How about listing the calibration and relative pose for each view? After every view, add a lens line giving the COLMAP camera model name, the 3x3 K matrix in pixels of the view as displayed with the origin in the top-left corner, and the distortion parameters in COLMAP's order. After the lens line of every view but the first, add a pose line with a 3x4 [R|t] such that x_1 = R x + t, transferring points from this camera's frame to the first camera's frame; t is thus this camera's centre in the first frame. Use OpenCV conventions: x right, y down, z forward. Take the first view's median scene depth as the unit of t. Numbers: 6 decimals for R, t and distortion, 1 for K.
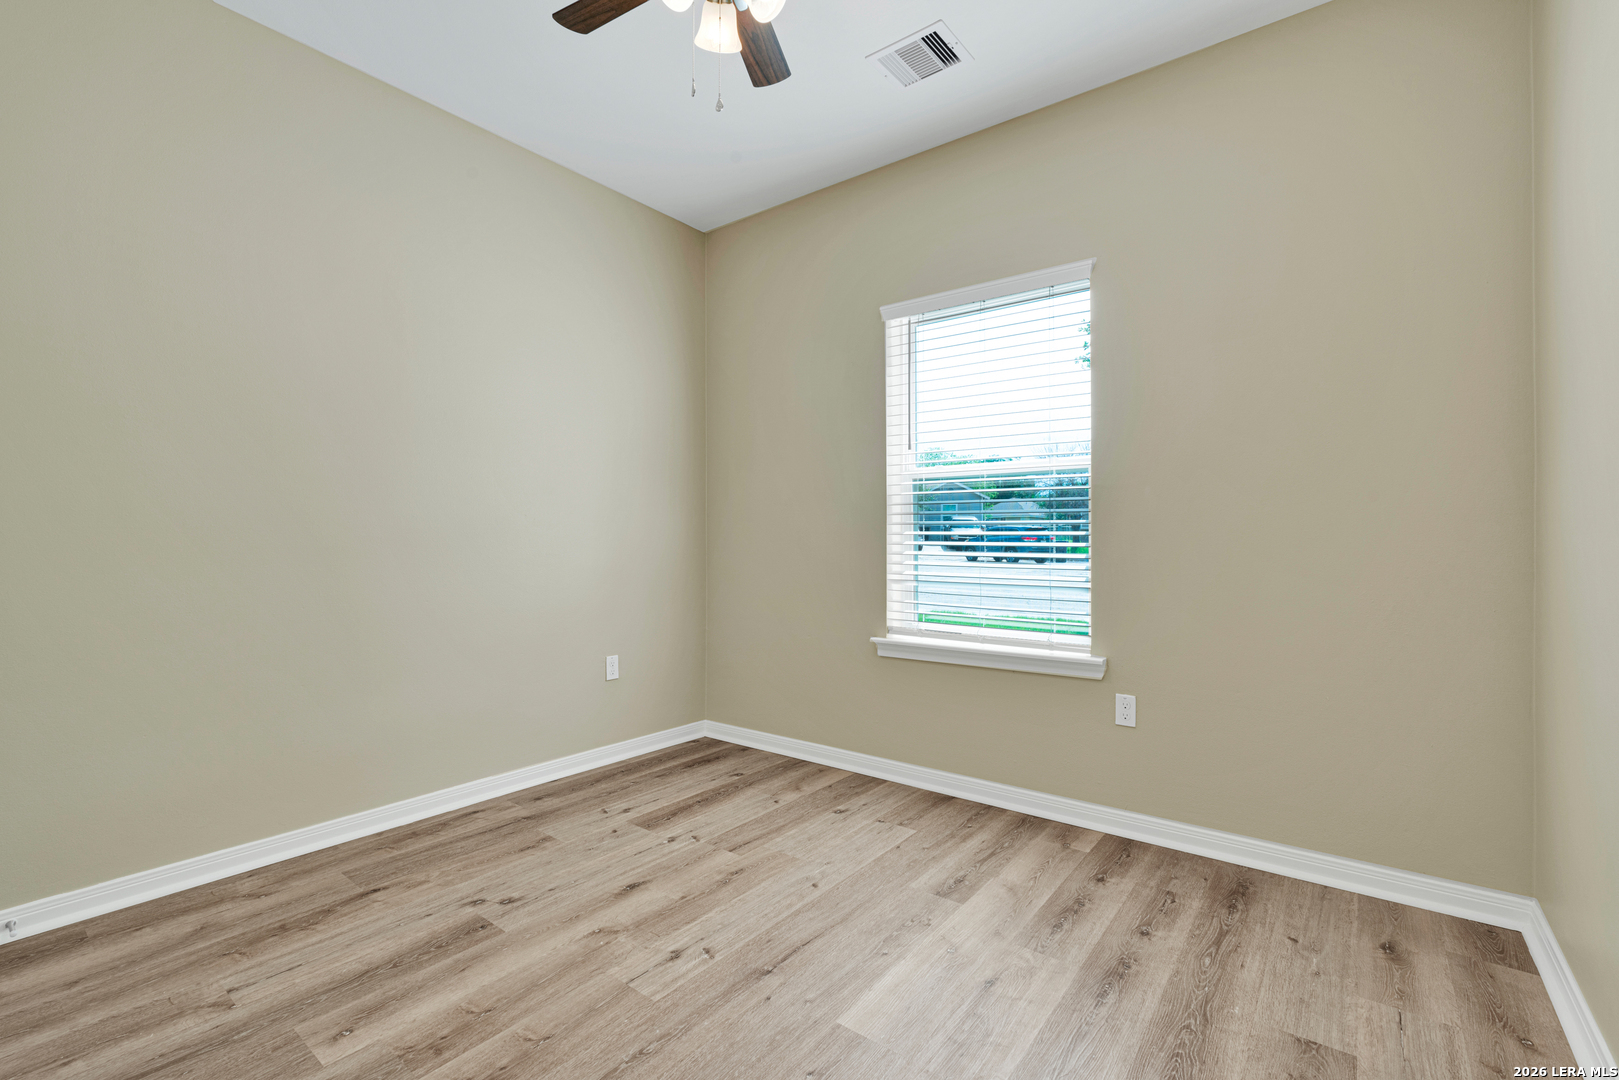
lens RADIAL K [[713.3, 0, 809.5], [0, 713.3, 540.0], [0, 0, 1]] dist [0.000088, 0.000042]
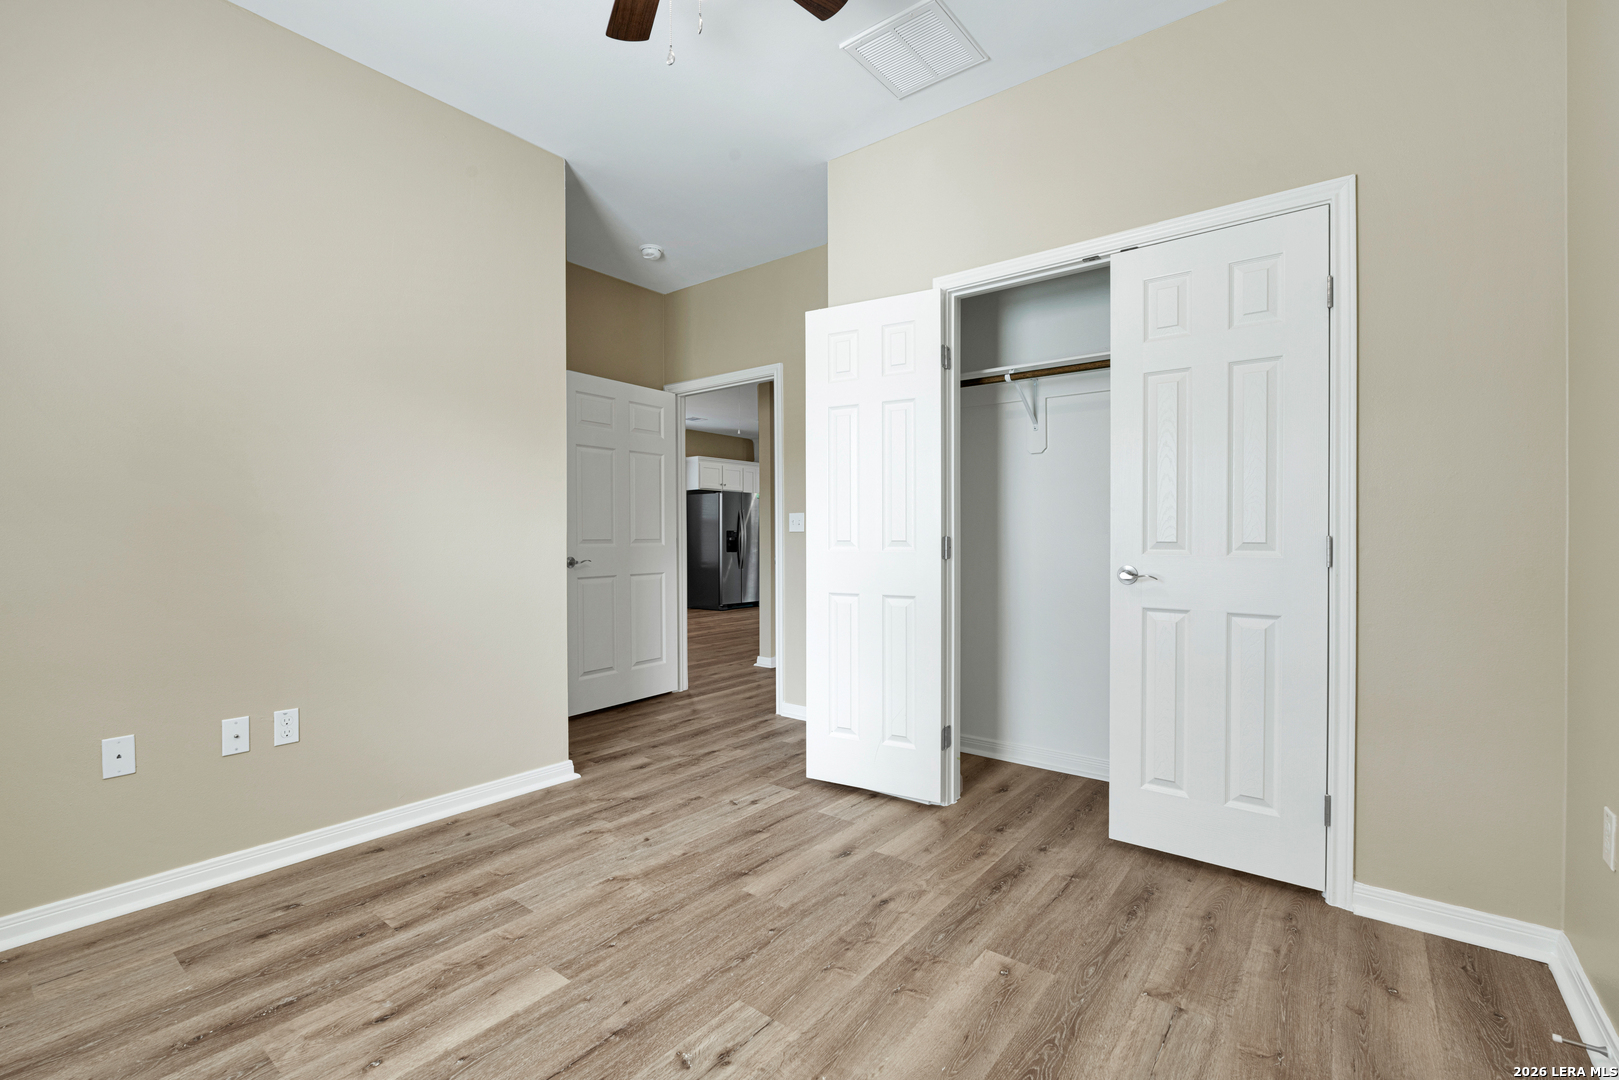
lens RADIAL K [[713.3, 0, 809.5], [0, 713.3, 540.0], [0, 0, 1]] dist [0.000088, 0.000042]
pose [[-0.999996, -0.000388, 0.002806, -0.316422], [-0.000366, 0.999969, 0.007851, -0.010739], [-0.002809, 0.007850, -0.999965, 1.988629]]
